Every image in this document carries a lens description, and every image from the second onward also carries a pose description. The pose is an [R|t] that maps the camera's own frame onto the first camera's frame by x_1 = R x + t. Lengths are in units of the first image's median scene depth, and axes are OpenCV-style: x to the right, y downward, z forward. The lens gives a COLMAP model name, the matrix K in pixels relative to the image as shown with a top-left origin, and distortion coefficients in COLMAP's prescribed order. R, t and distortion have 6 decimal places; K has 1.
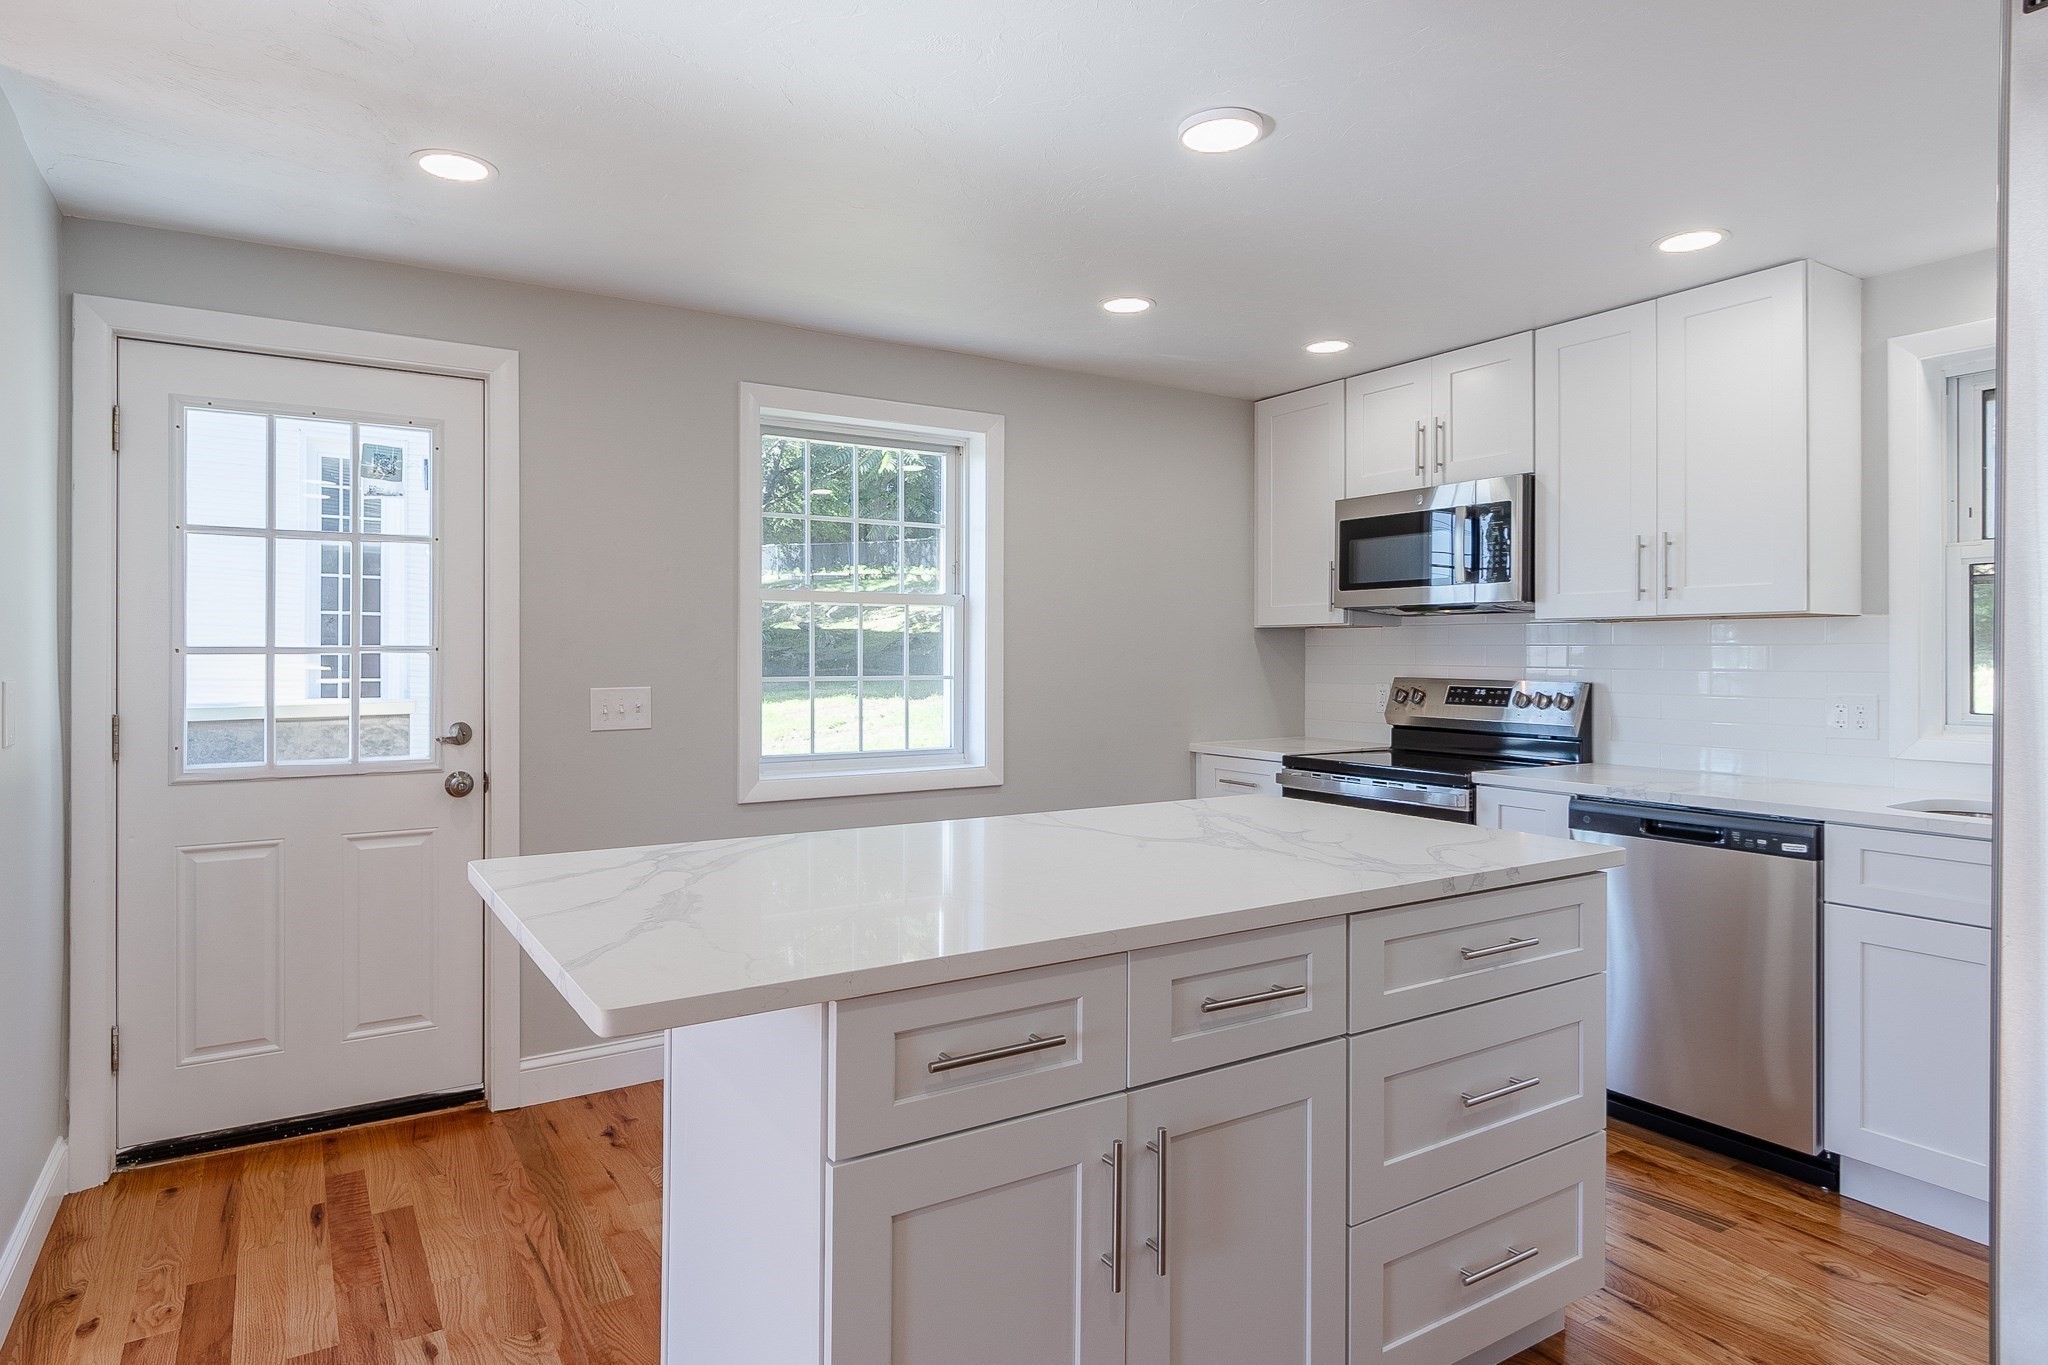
lens RADIAL K [[1152.6, 0, 1011.4], [0, 1152.6, 654.5], [0, 0, 1]] dist [0.004111, 0.000237]
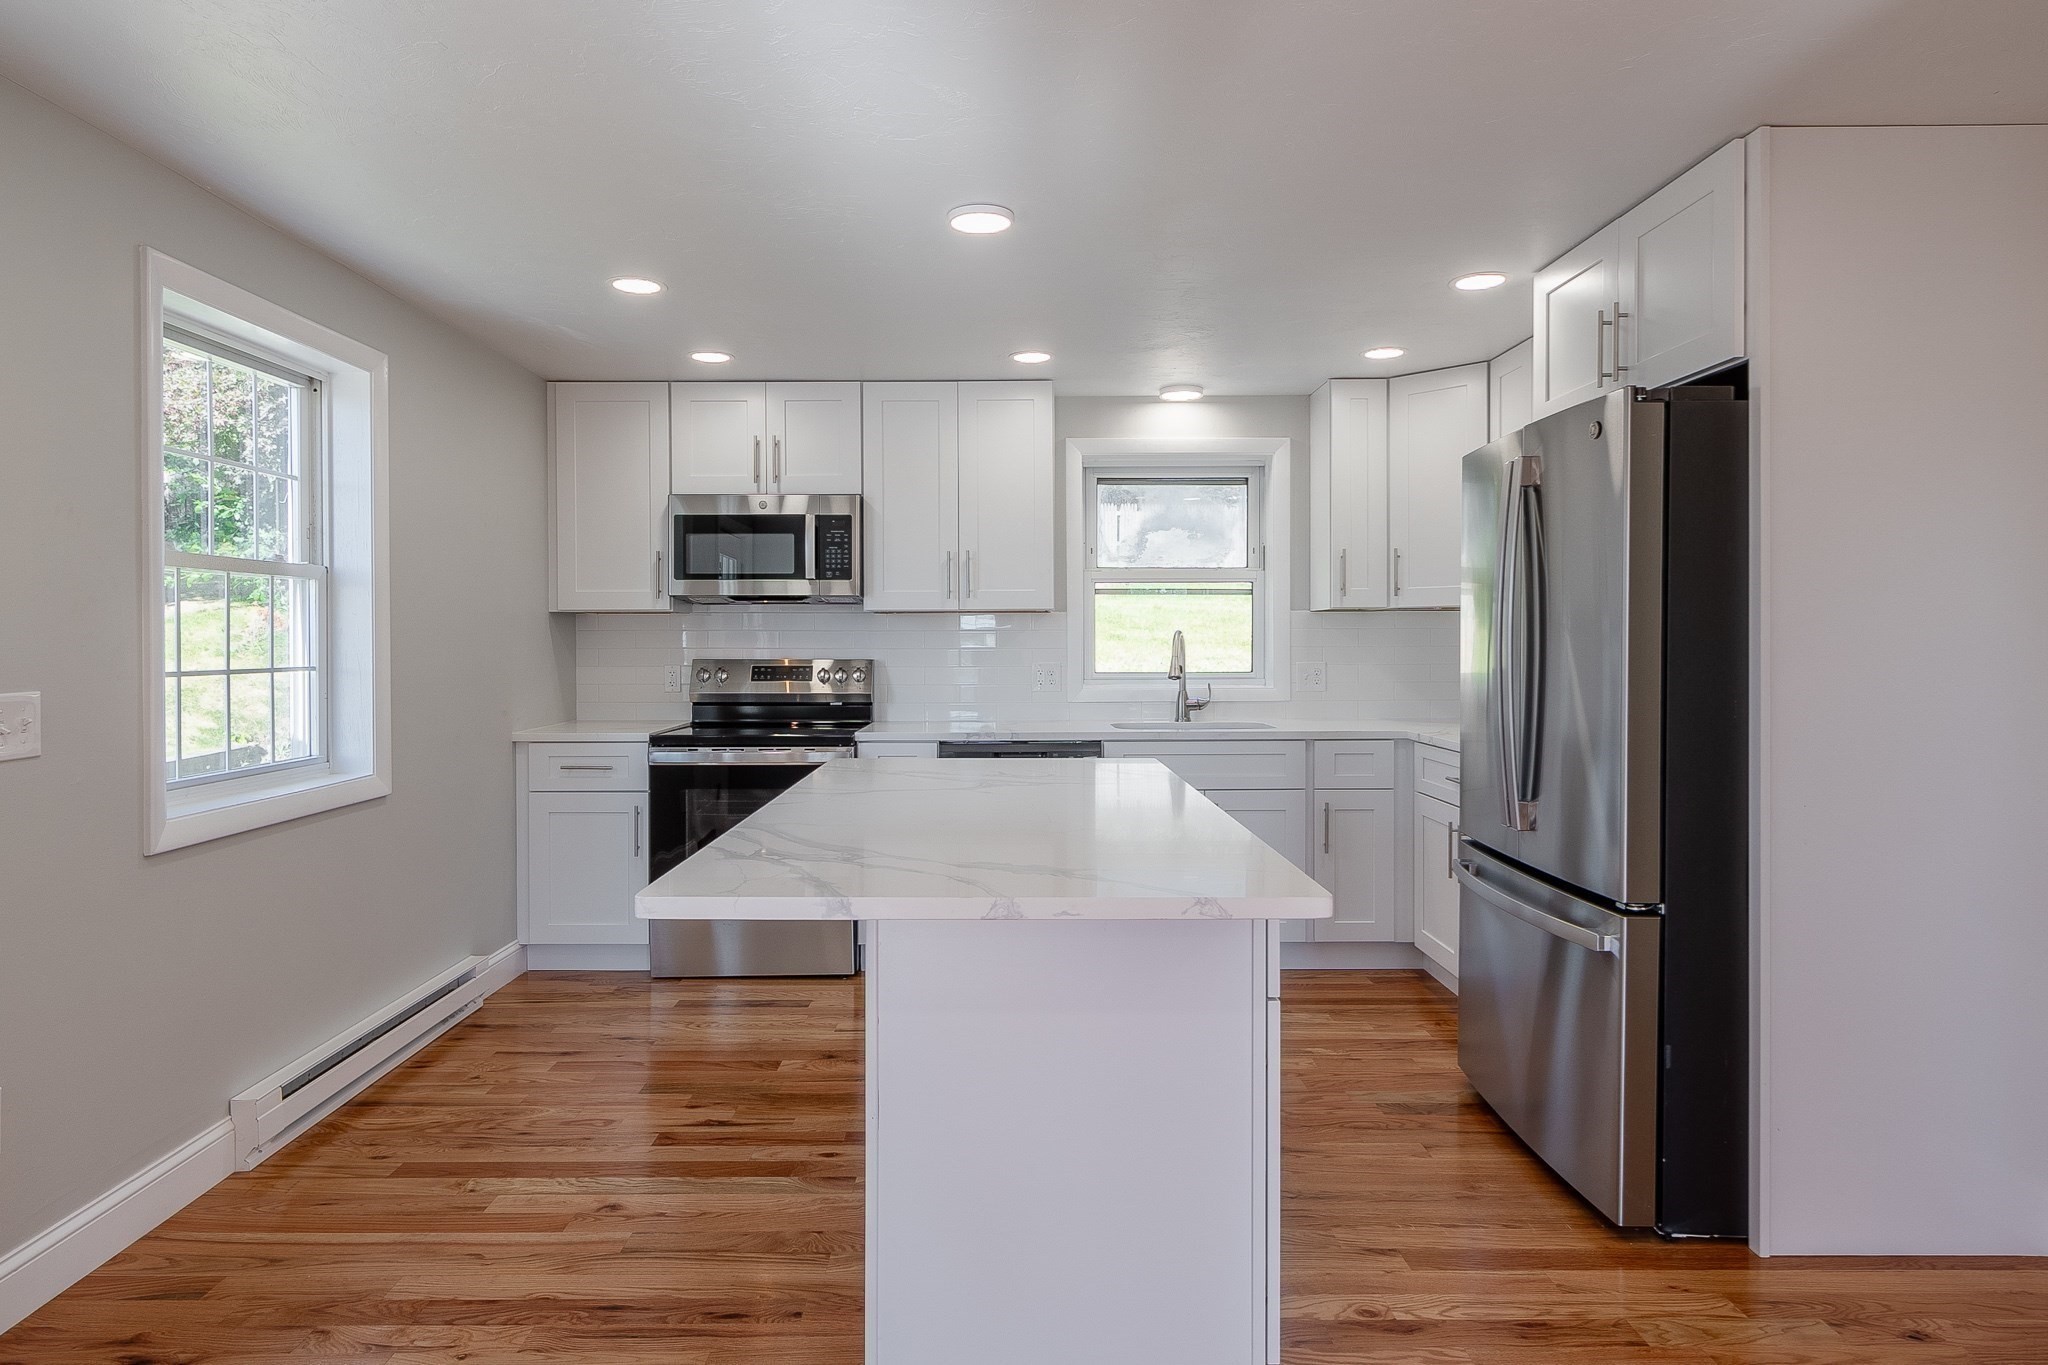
lens RADIAL K [[1152.6, 0, 1011.4], [0, 1152.6, 654.5], [0, 0, 1]] dist [0.004111, 0.000237]
pose [[0.529867, -0.014958, 0.847949, -0.501258], [0.003013, 0.999871, 0.015755, -0.001232], [-0.848076, -0.005793, 0.529844, 0.174827]]
